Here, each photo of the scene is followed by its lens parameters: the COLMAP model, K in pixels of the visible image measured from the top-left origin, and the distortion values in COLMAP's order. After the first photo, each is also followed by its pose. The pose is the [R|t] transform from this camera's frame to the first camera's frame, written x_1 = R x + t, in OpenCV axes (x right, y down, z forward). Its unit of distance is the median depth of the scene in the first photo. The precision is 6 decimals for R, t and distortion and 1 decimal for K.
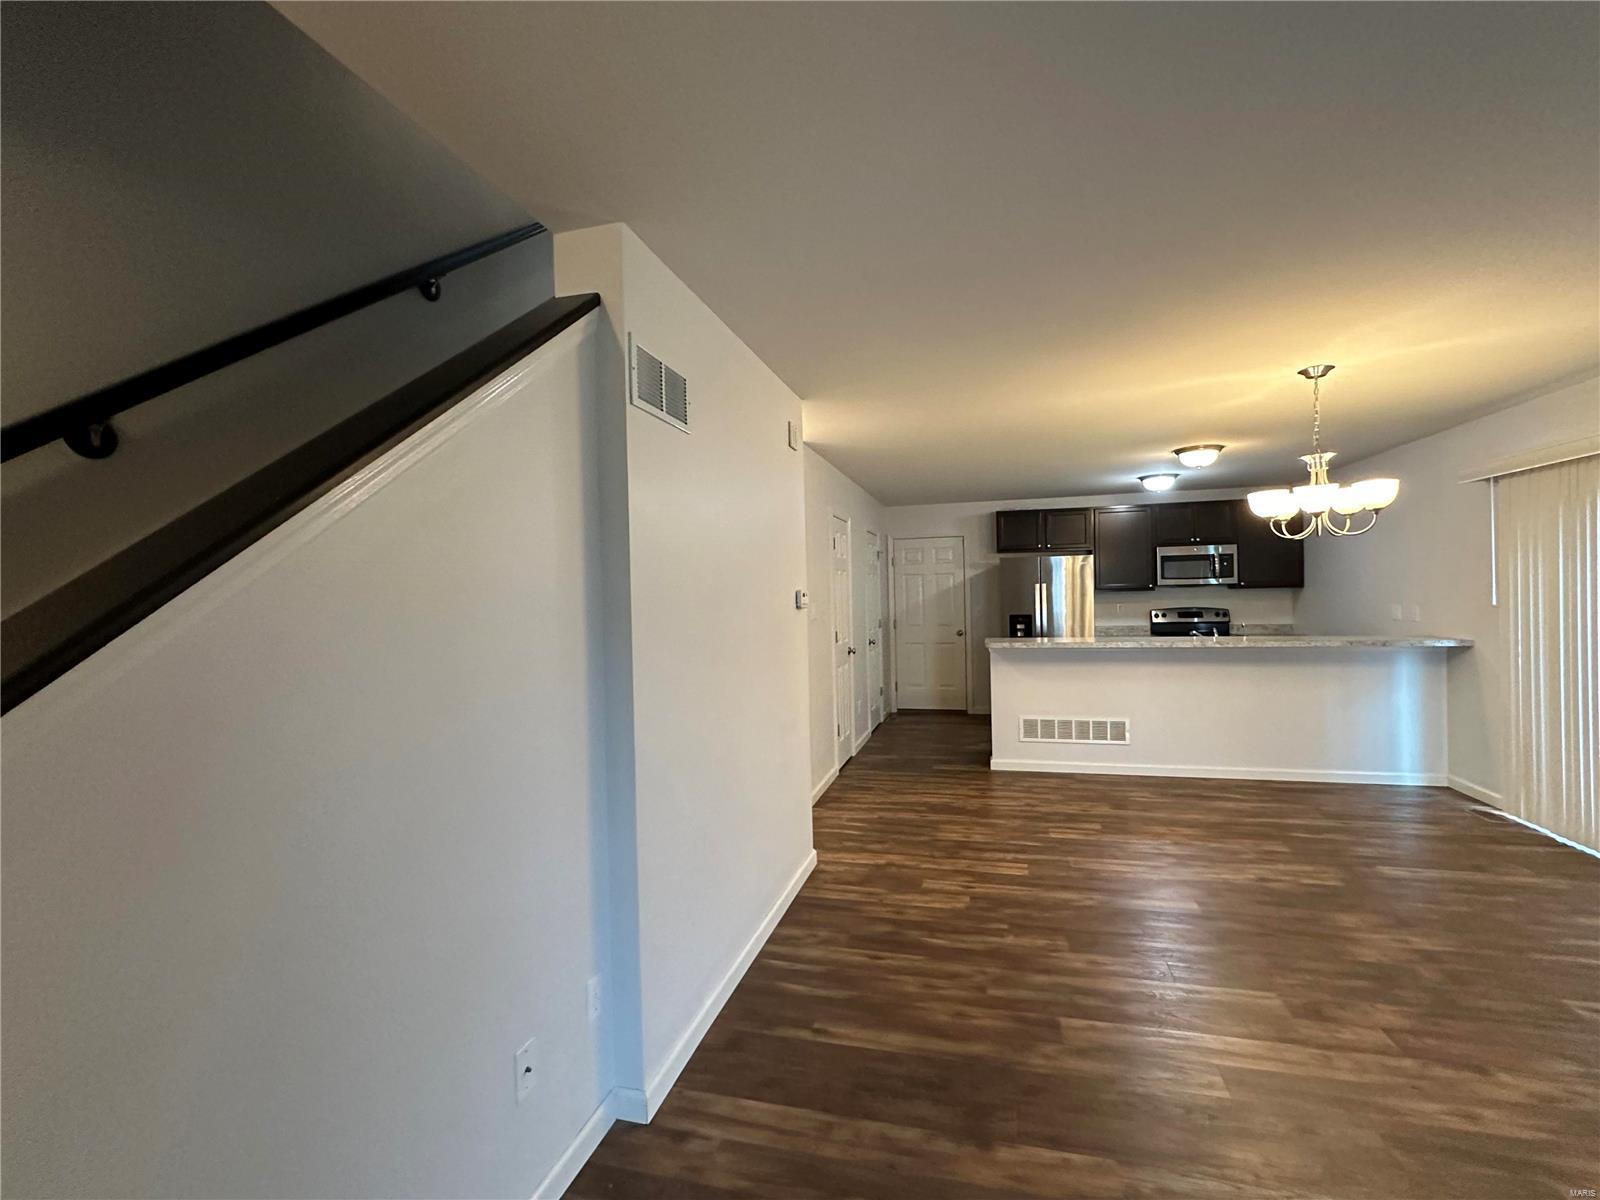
lens RADIAL K [[715.0, 0, 805.2], [0, 715.0, 594.3], [0, 0, 1]] dist [-0.006852, -0.000495]
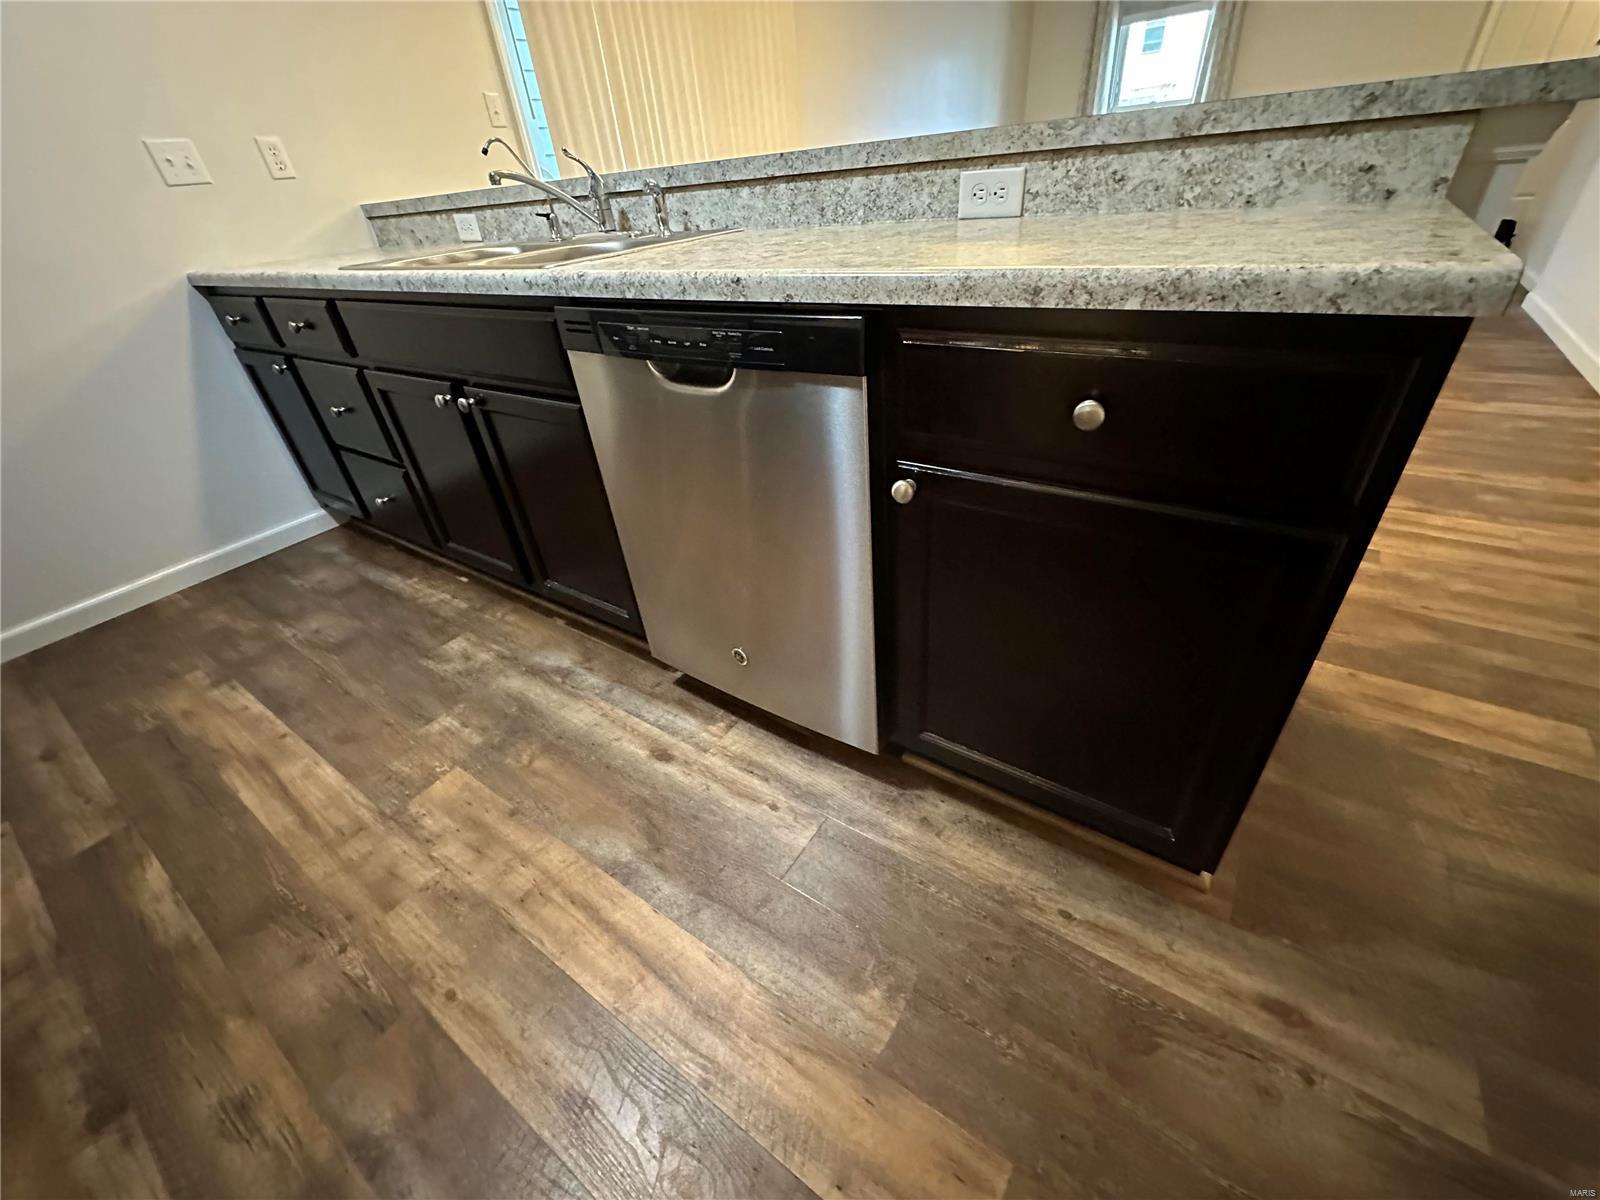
lens RADIAL K [[640.9, 0, 795.0], [0, 640.9, 596.1], [0, 0, 1]] dist [0.001879, 0.000657]
pose [[-0.930984, -0.102943, 0.350245, 0.269708], [0.110558, 0.834855, 0.539252, 0.037993], [-0.347916, 0.540758, -0.765856, 0.929945]]
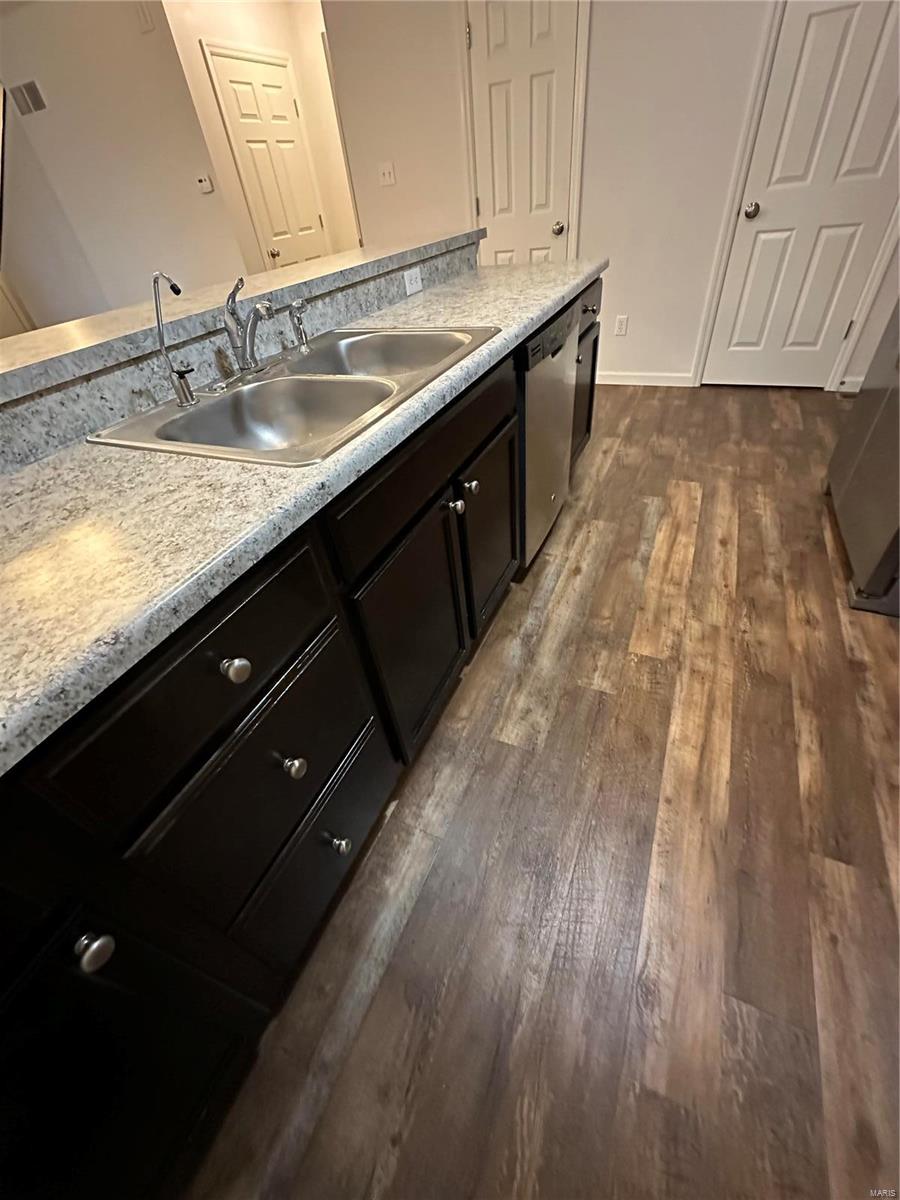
lens RADIAL K [[480.7, 0, 447.9], [0, 480.7, 604.6], [0, 0, 1]] dist [0.001879, 0.000657]
pose [[-0.172179, 0.679348, -0.713331, 0.405153], [0.113064, 0.732989, 0.670778, 0.022869], [0.978555, 0.034842, -0.203015, 0.877283]]
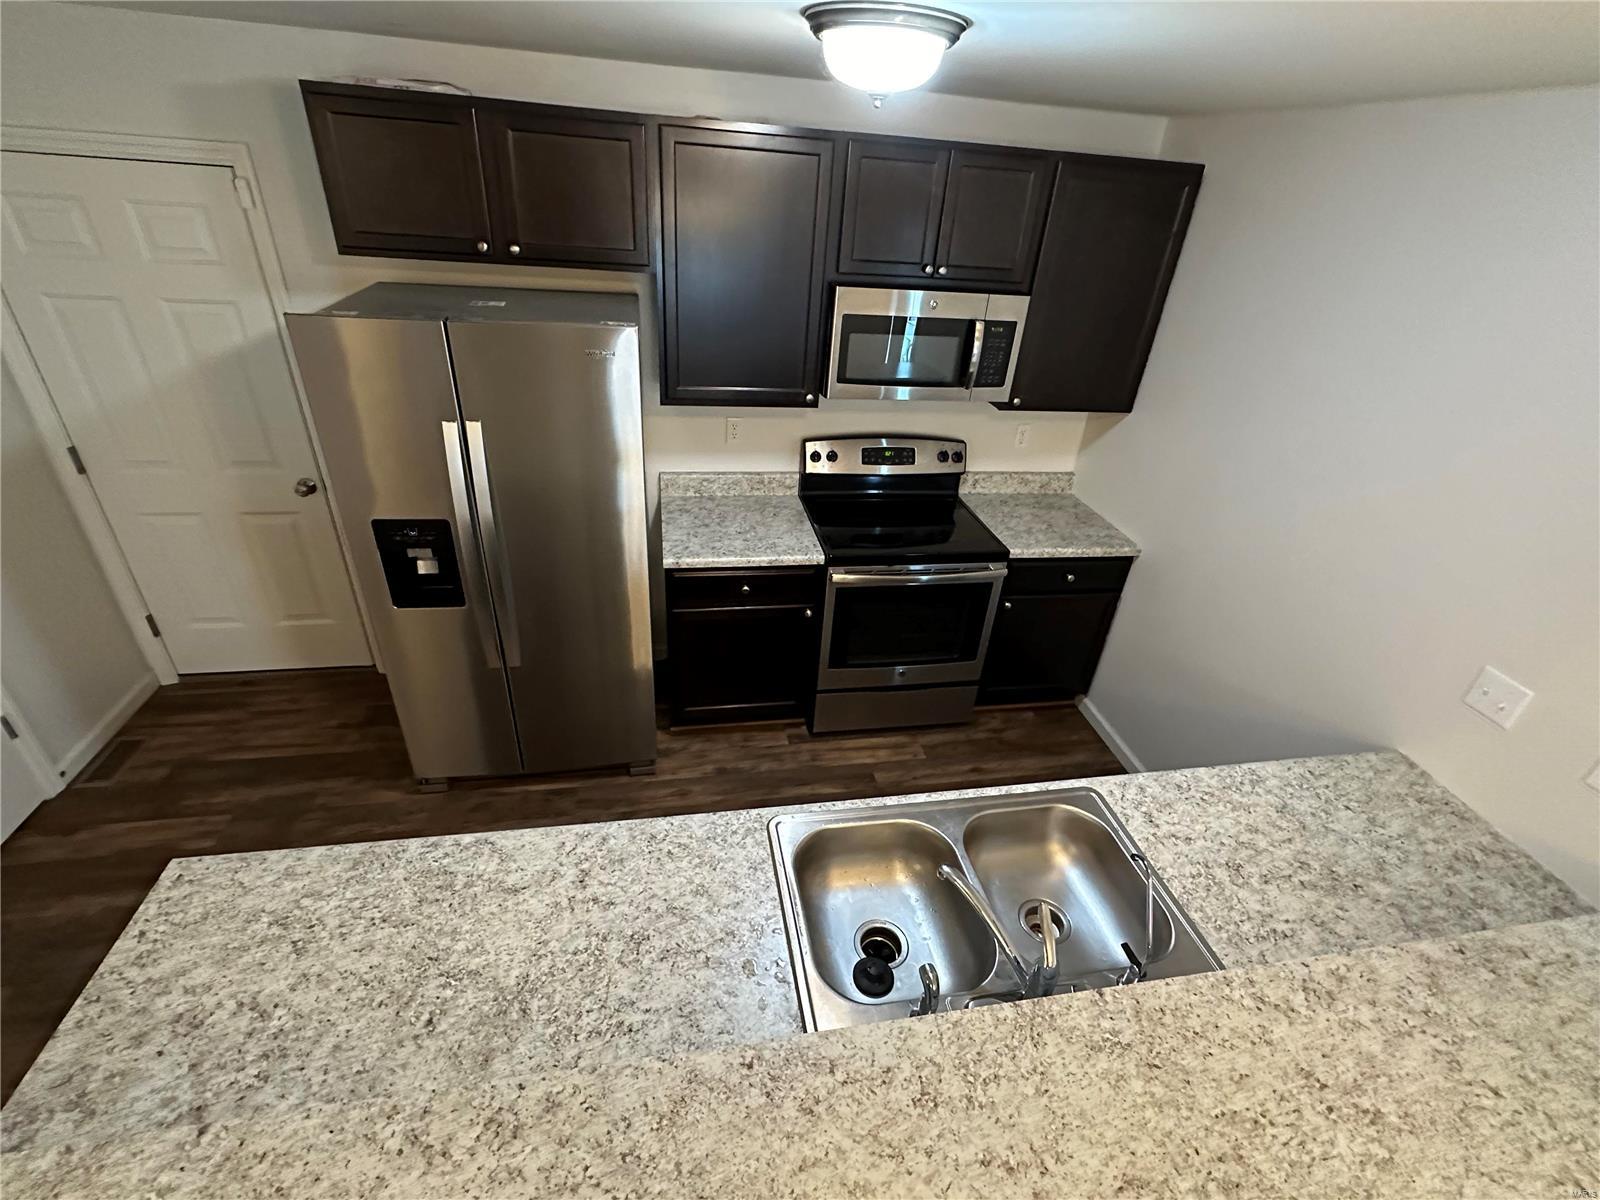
lens RADIAL K [[715.0, 0, 804.1], [0, 715.0, 602.0], [0, 0, 1]] dist [-0.006852, -0.000495]
pose [[0.897564, -0.147784, 0.415379, 0.316014], [-0.090223, 0.860640, 0.501157, -0.105046], [-0.431555, -0.487297, 0.759146, 0.676243]]
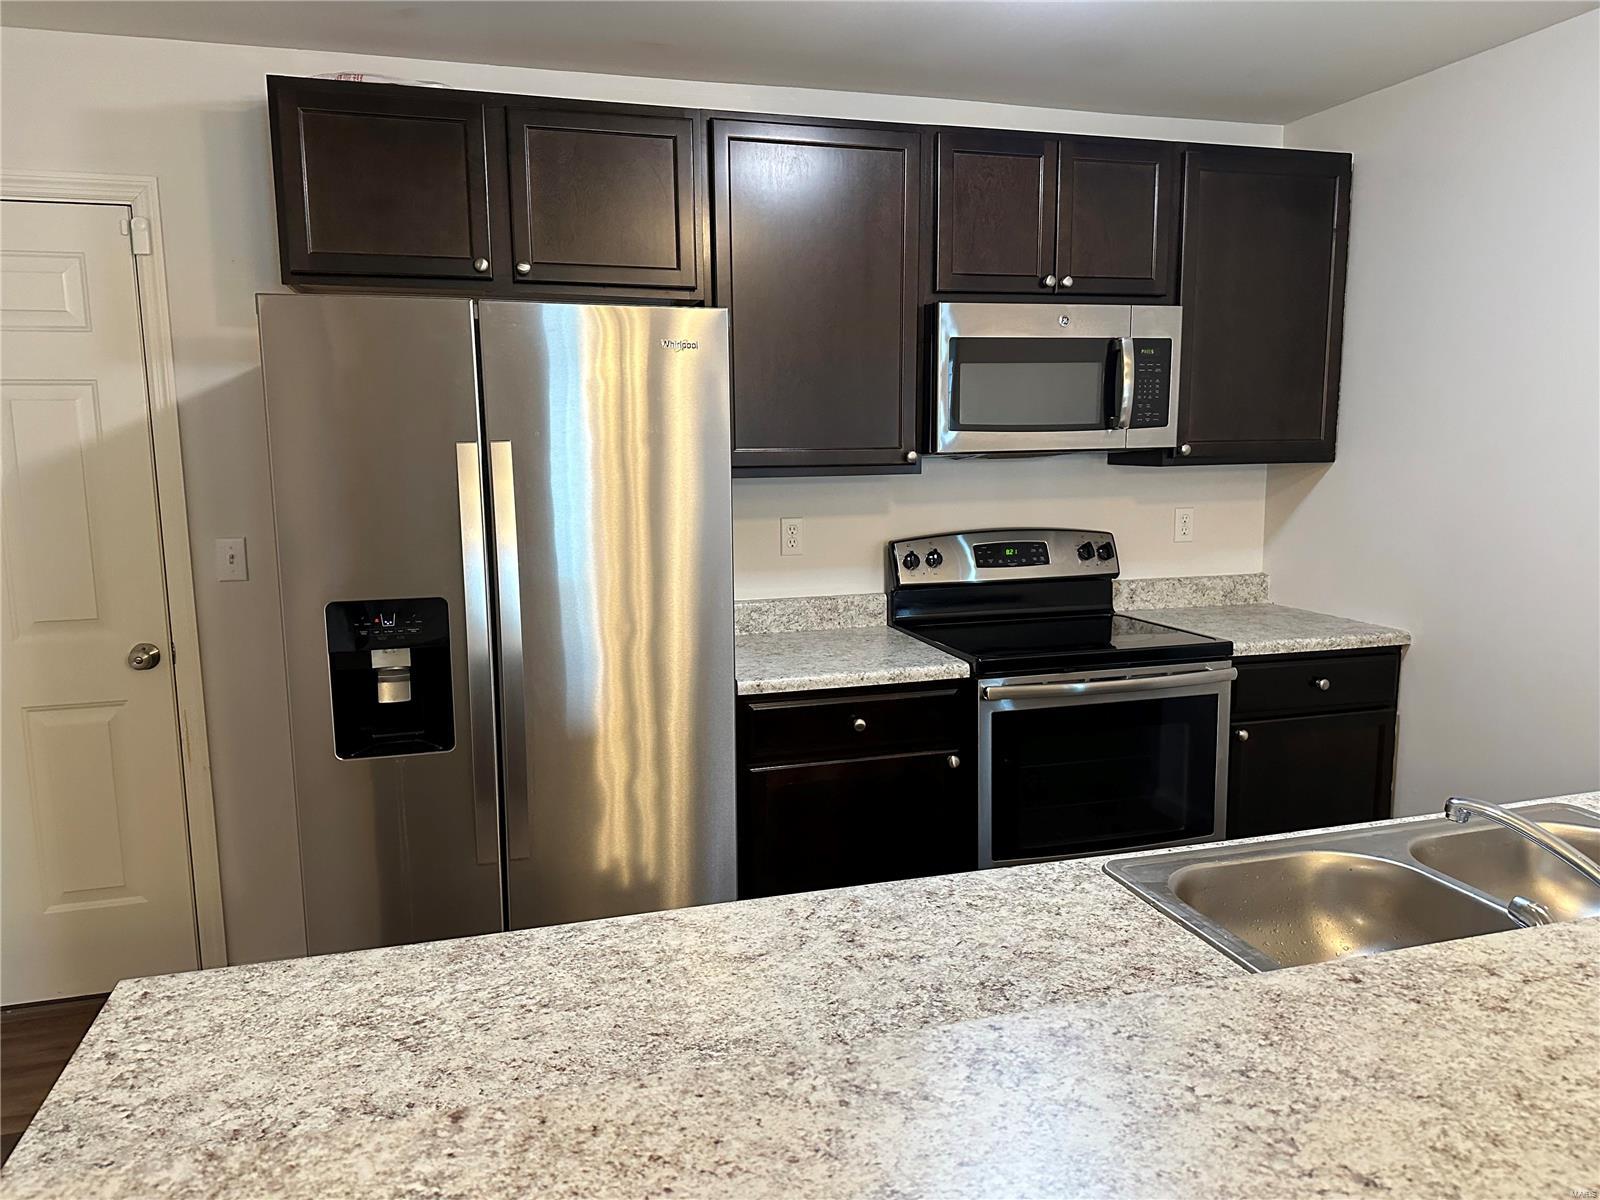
lens RADIAL K [[1118.0, 0, 795.9], [0, 1118.0, 603.0], [0, 0, 1]] dist [0.026171, -0.031898]
pose [[0.854524, -0.063693, 0.515493, 0.235766], [-0.009531, 0.990363, 0.138167, -0.014164], [-0.519325, -0.122980, 0.845681, 0.674206]]
